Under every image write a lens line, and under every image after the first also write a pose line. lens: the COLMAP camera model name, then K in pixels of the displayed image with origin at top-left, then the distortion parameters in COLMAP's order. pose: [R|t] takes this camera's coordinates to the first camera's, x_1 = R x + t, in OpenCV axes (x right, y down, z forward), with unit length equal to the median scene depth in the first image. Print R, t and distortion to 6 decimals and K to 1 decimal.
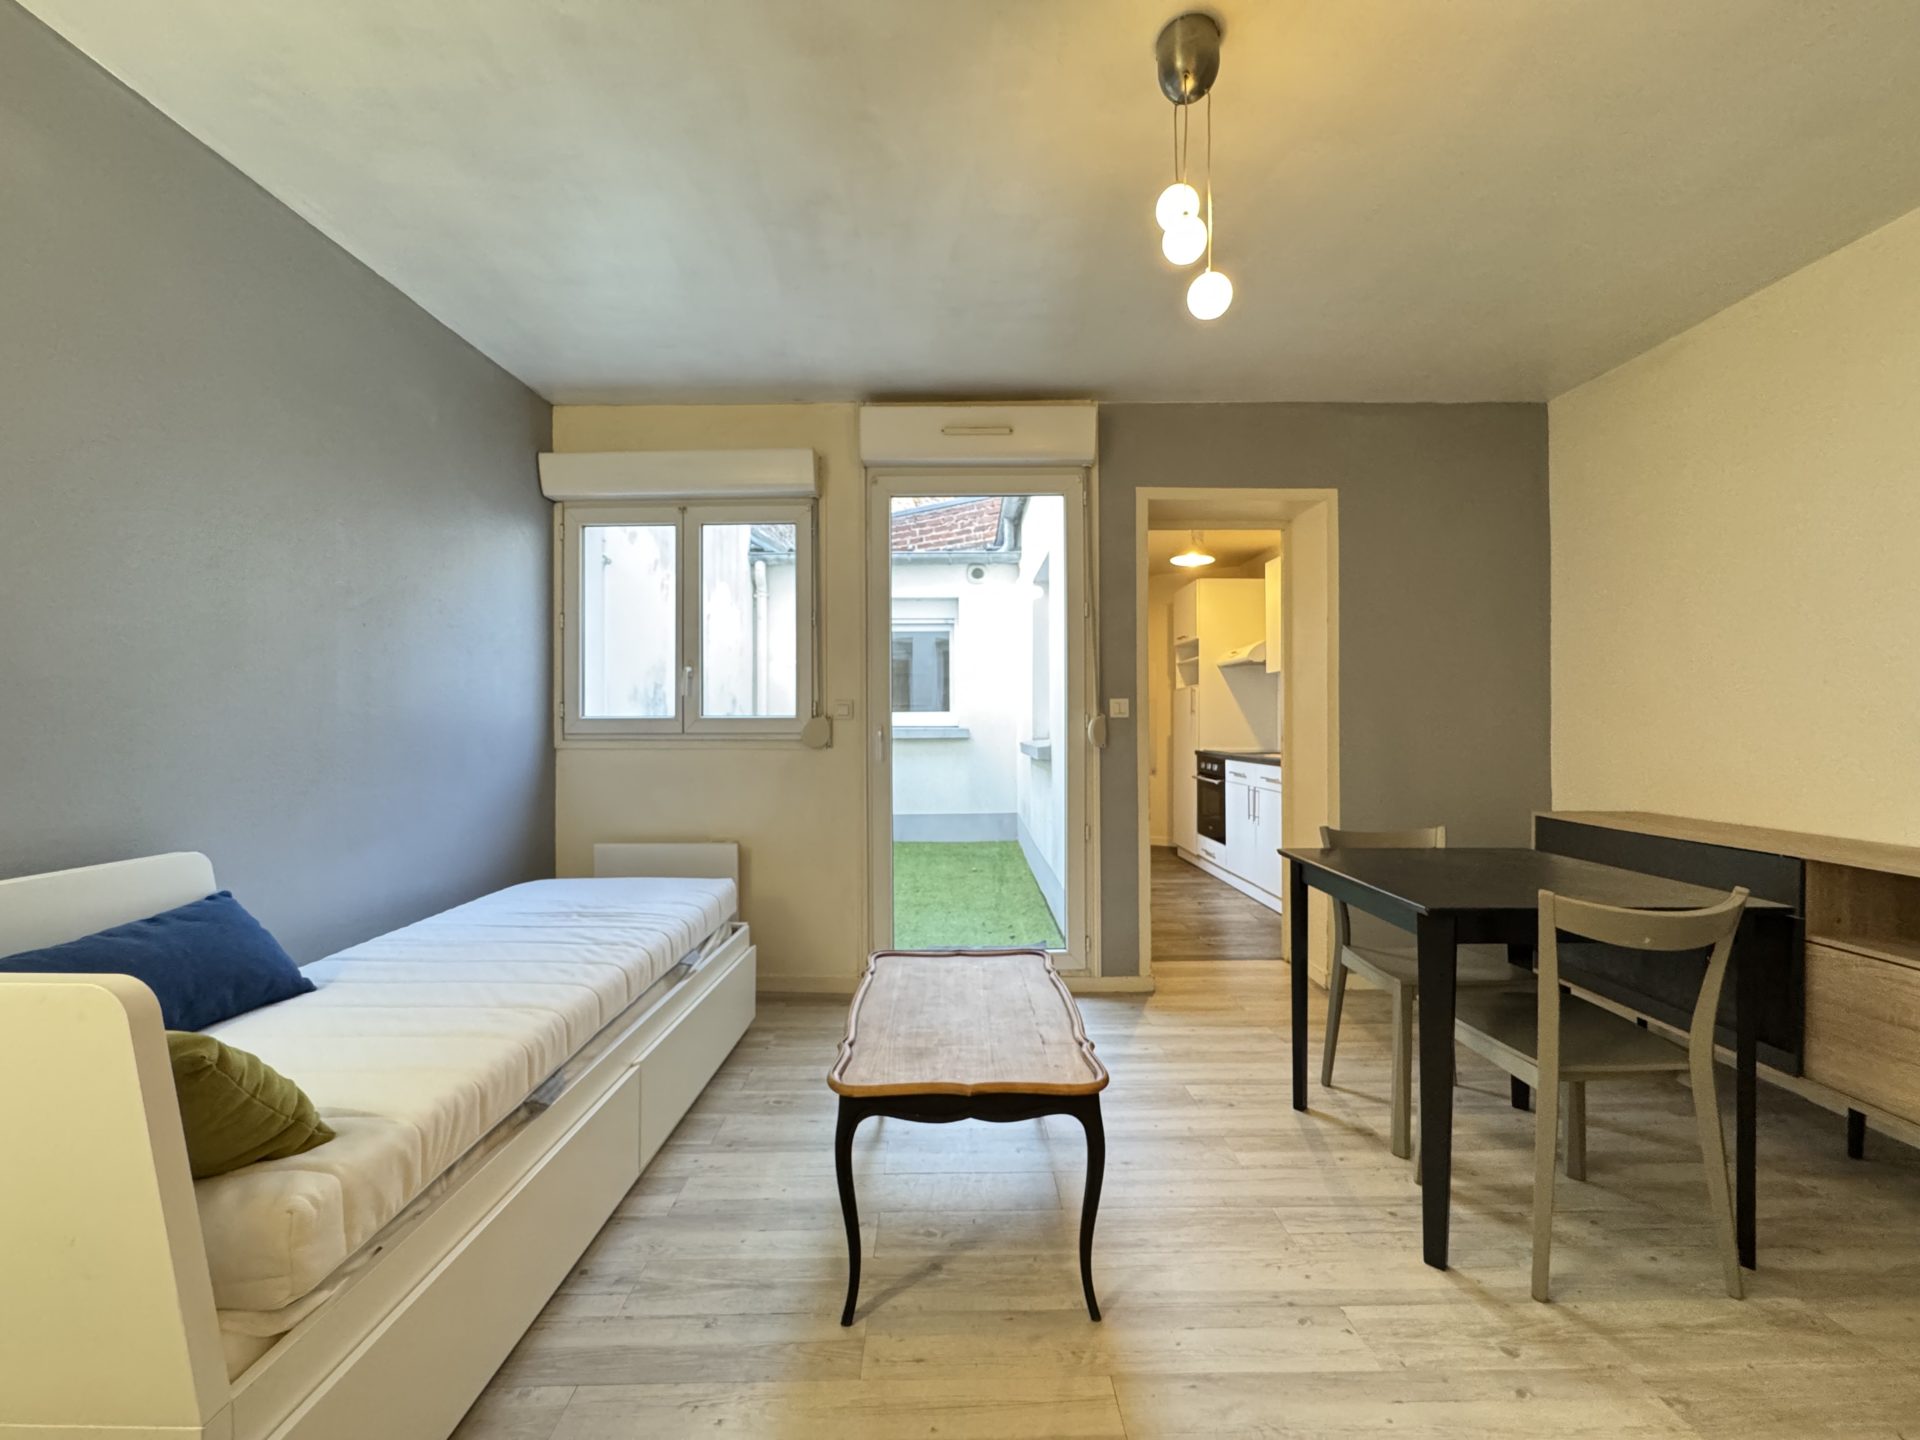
lens RADIAL K [[769.2, 0, 956.3], [0, 769.2, 724.0], [0, 0, 1]] dist [-0.007436, 0.000690]
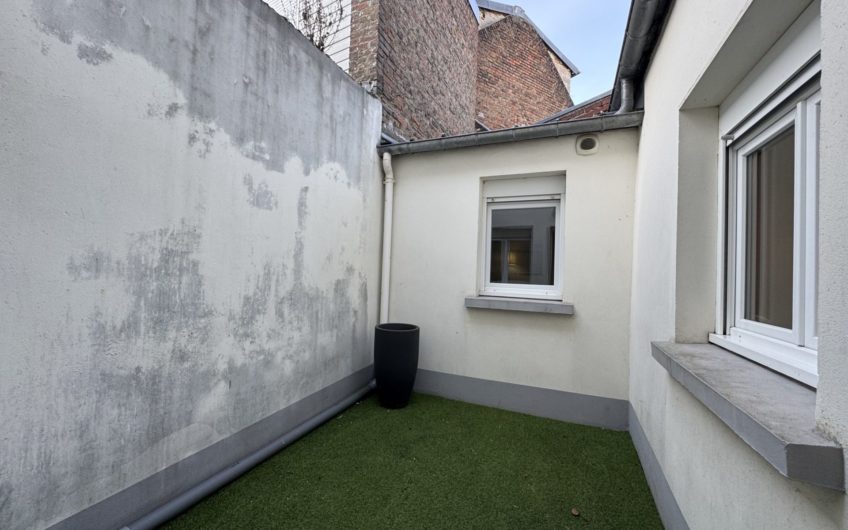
lens RADIAL K [[337.4, 0, 424.8], [0, 337.4, 265.4], [0, 0, 1]] dist [-0.001208, -0.000055]
pose [[0.921299, 0.025250, -0.388033, 0.014228], [-0.036546, 0.999095, -0.021758, -0.053656], [0.387133, 0.034227, 0.921389, 1.062255]]
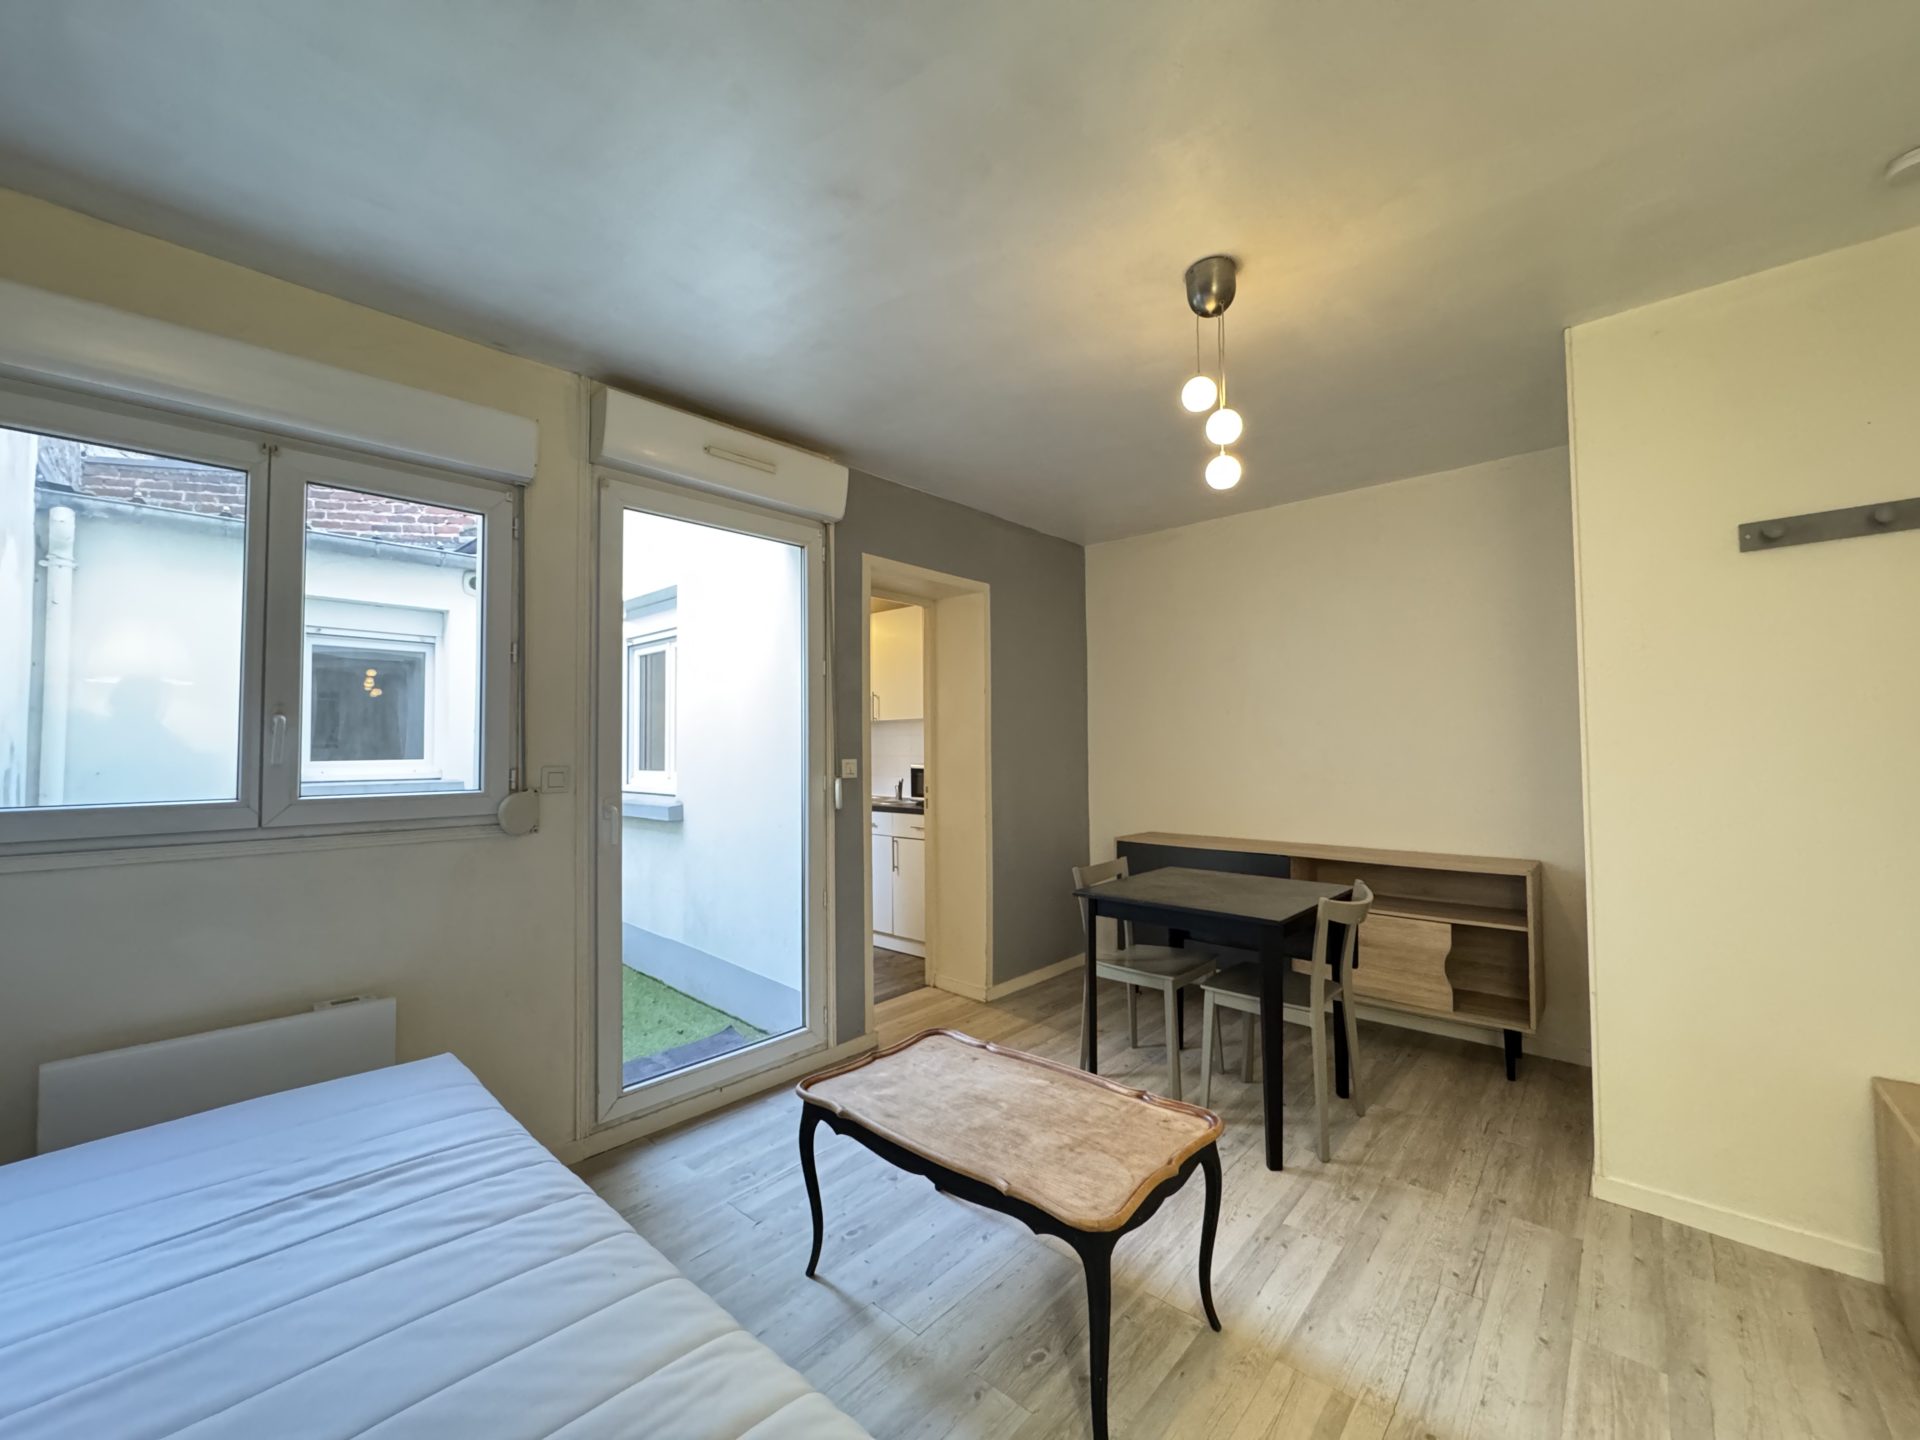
lens RADIAL K [[769.2, 0, 959.1], [0, 769.2, 721.7], [0, 0, 1]] dist [-0.007436, 0.000690]
pose [[0.676008, 0.022279, 0.736557, -0.426116], [0.006650, 0.999318, -0.036330, -0.044114], [-0.736864, 0.029457, 0.675399, 0.215532]]
